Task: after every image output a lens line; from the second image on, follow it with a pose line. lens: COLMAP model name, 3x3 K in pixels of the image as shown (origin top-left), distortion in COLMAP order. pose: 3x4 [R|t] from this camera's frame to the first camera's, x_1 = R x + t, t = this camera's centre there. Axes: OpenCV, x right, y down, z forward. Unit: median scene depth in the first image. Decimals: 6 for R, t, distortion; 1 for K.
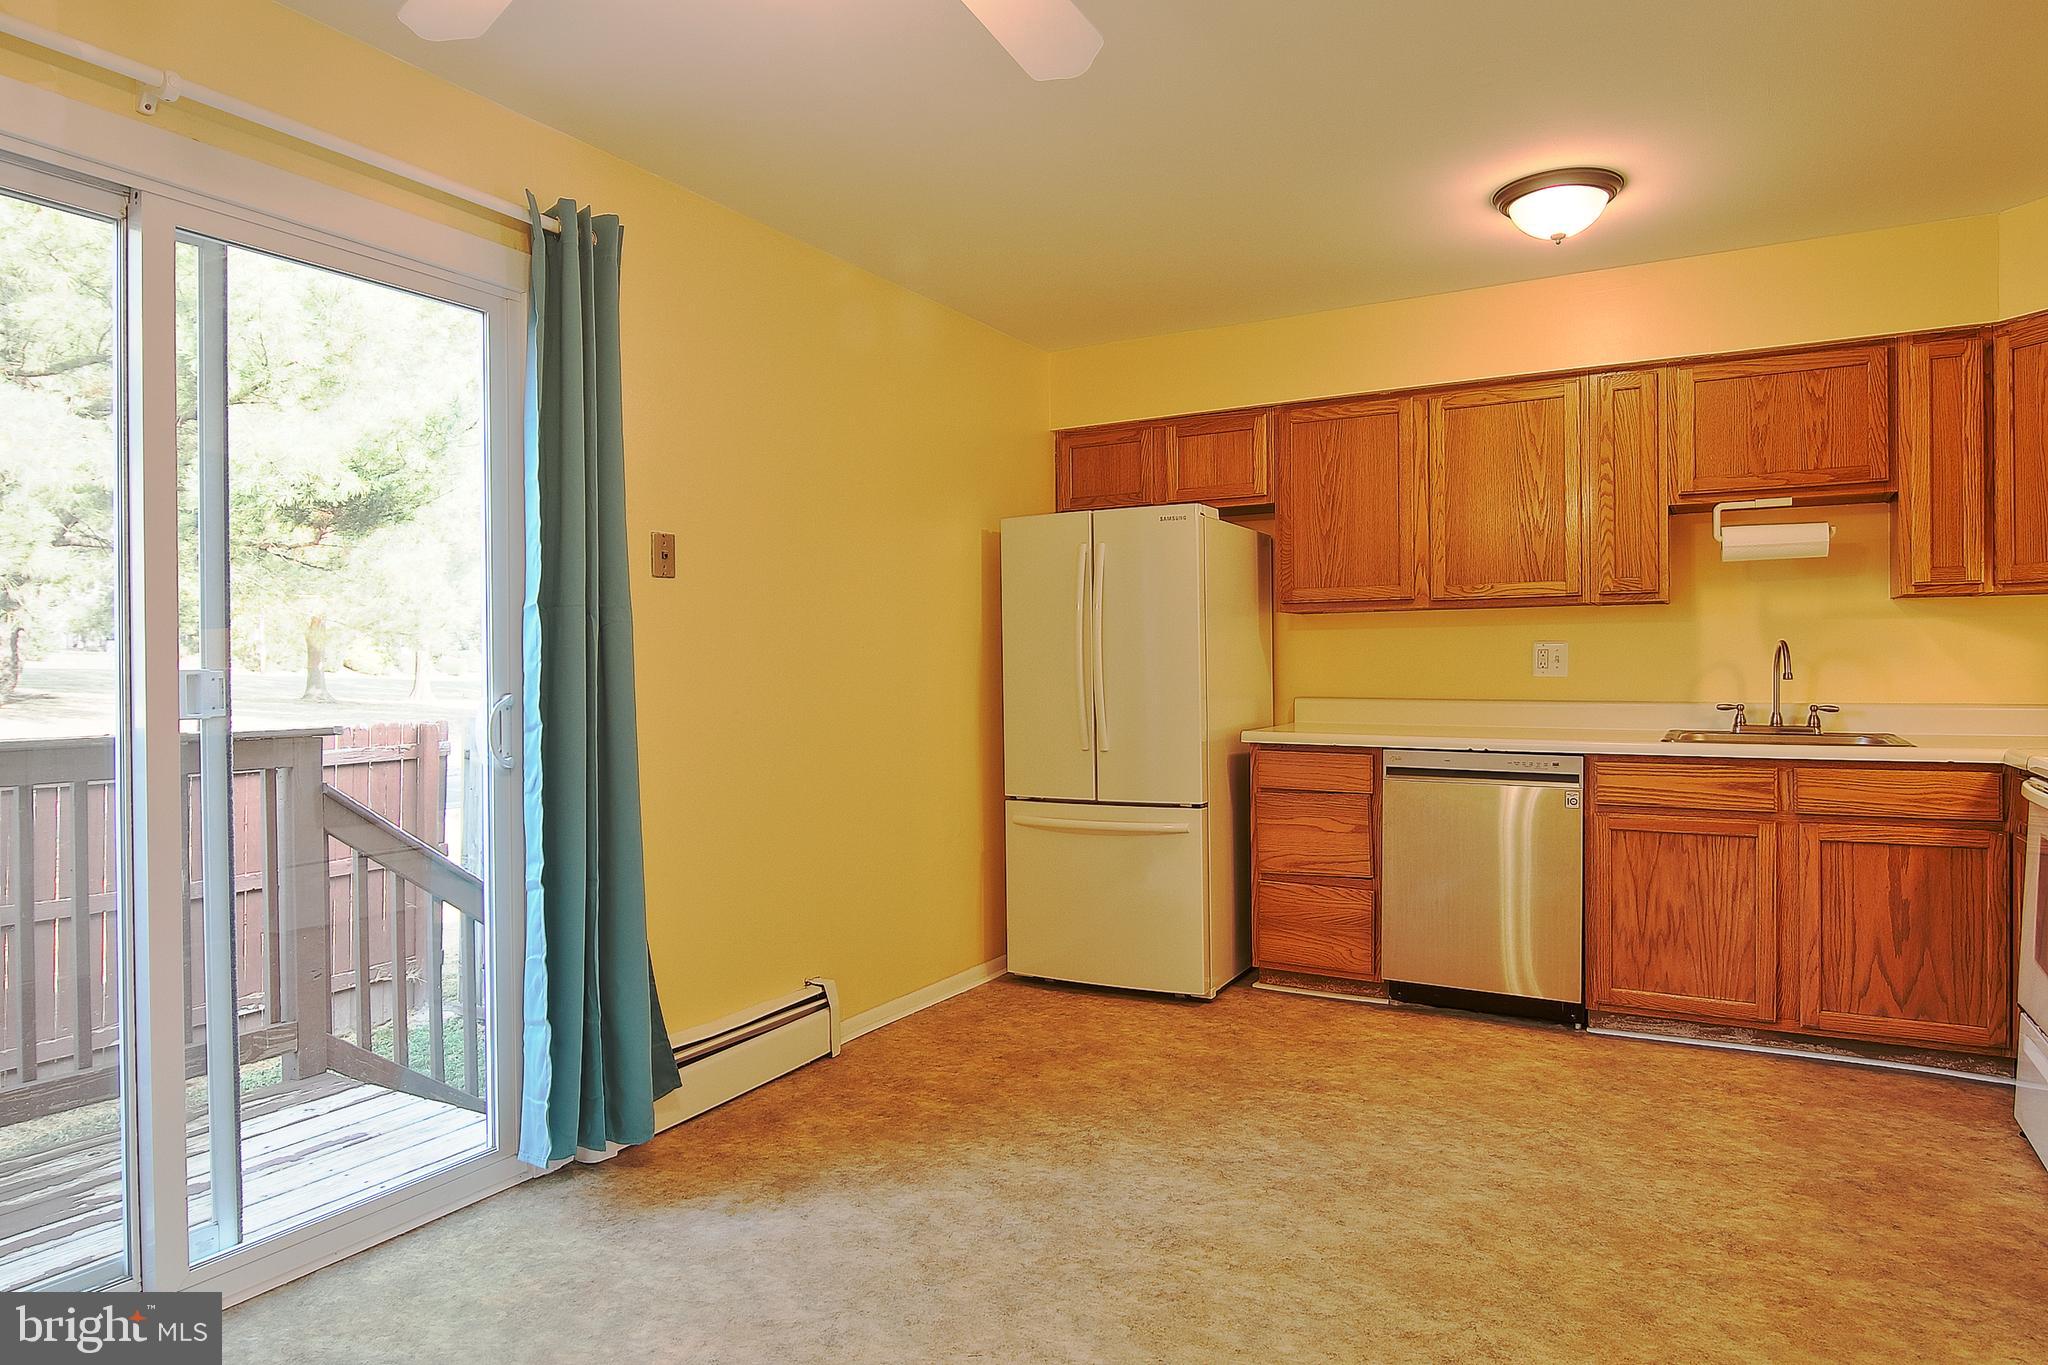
lens RADIAL K [[1236.6, 0, 1024.0], [0, 1236.6, 667.6], [0, 0, 1]] dist [0.007356, -0.018846]
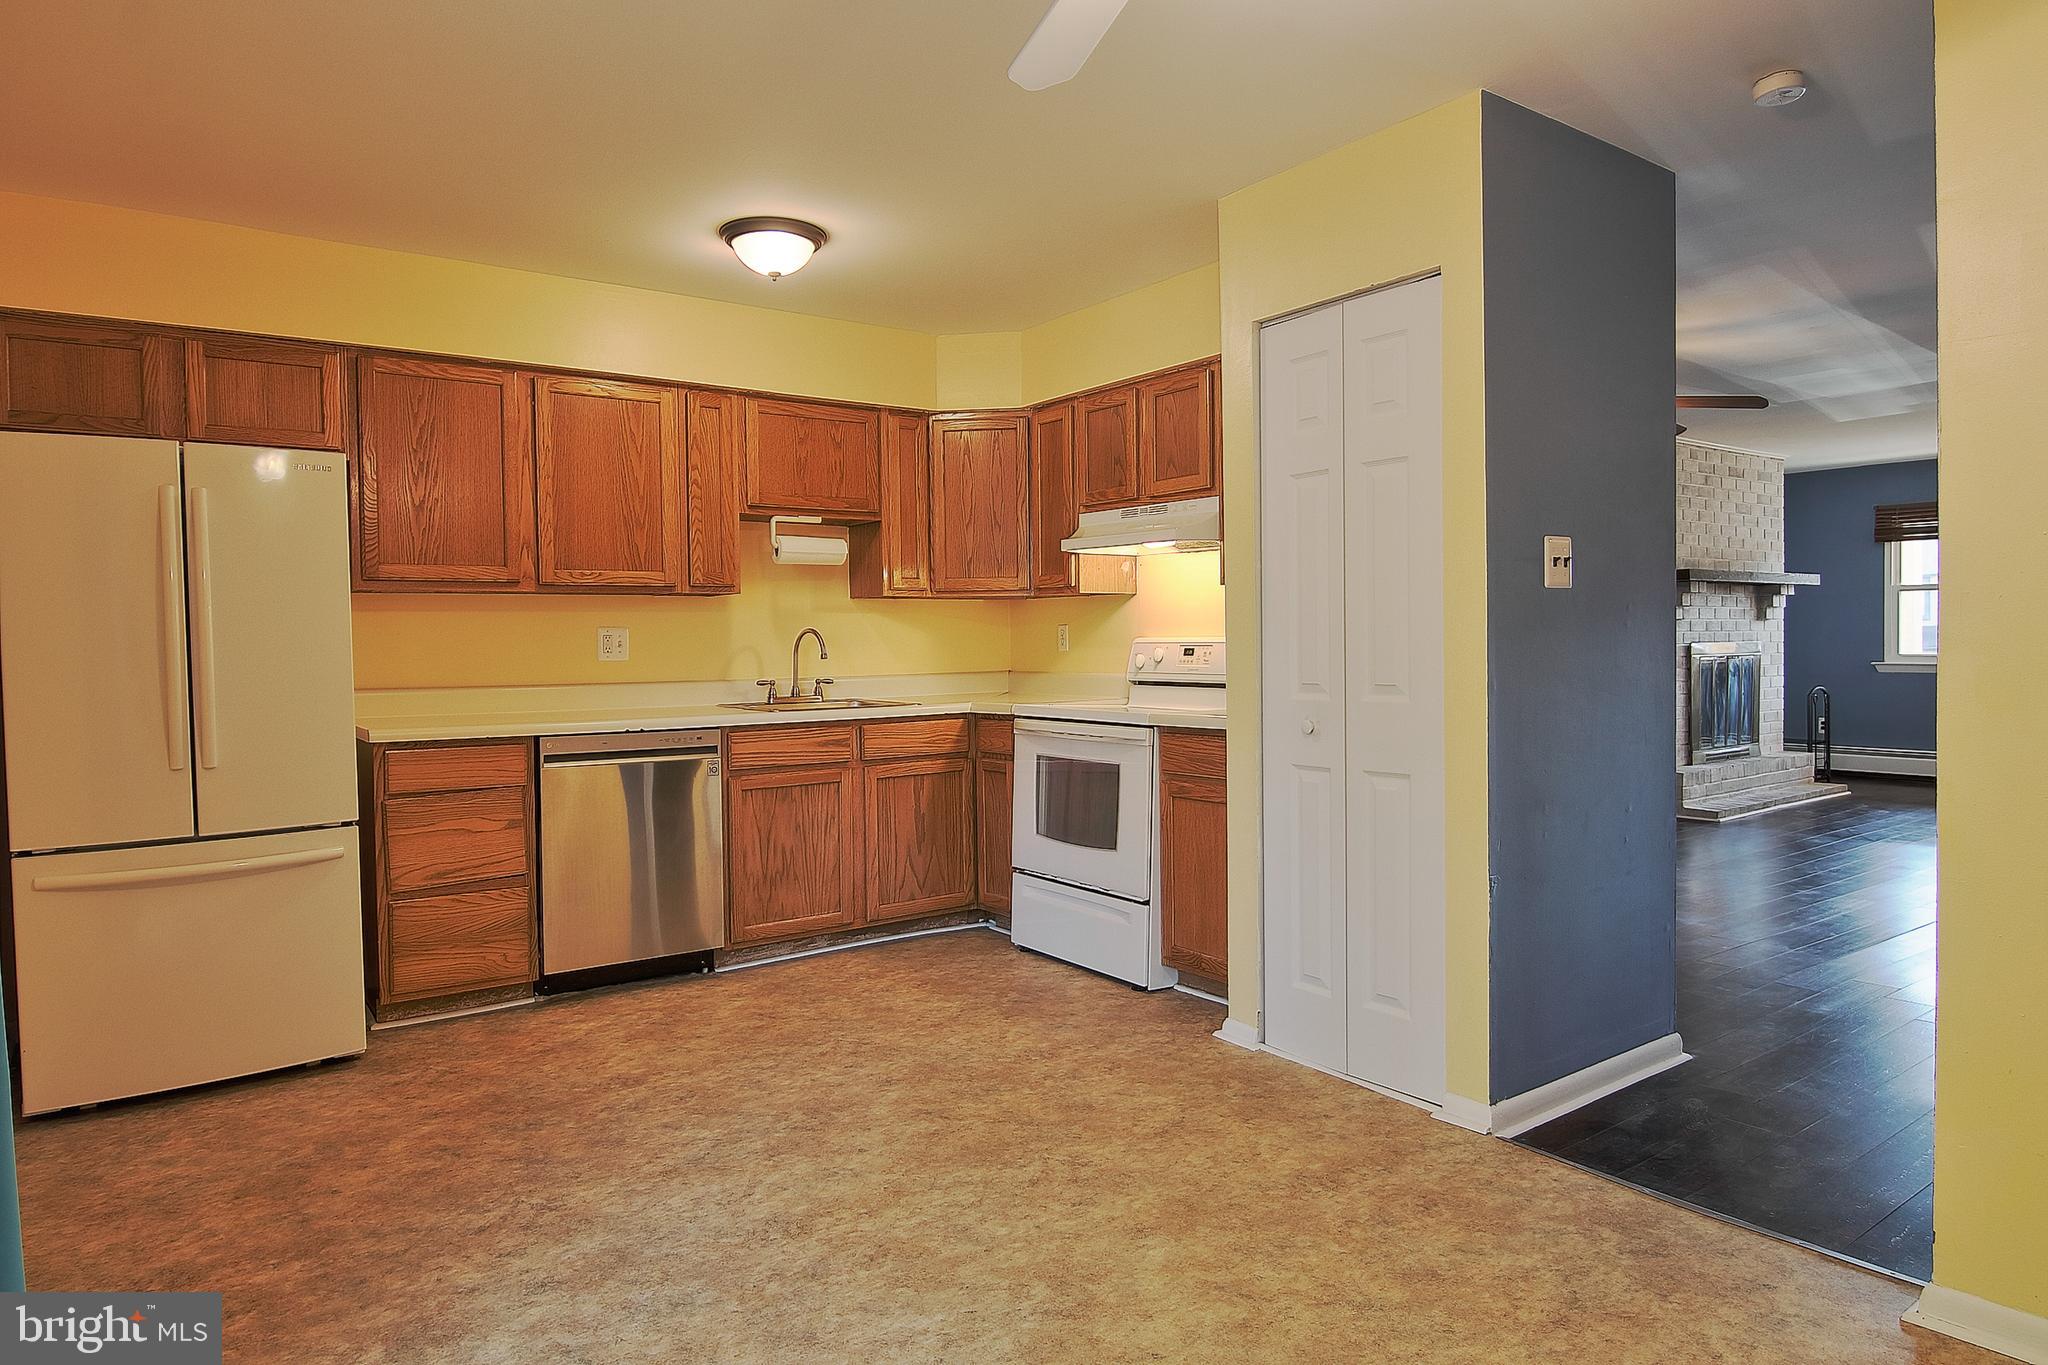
lens RADIAL K [[1236.6, 0, 1024.0], [0, 1236.6, 667.6], [0, 0, 1]] dist [0.007356, -0.018846]
pose [[0.414782, -0.017870, 0.909745, -0.461621], [0.012574, 0.999824, 0.013906, 0.003326], [-0.909834, 0.005672, 0.414934, 0.277731]]
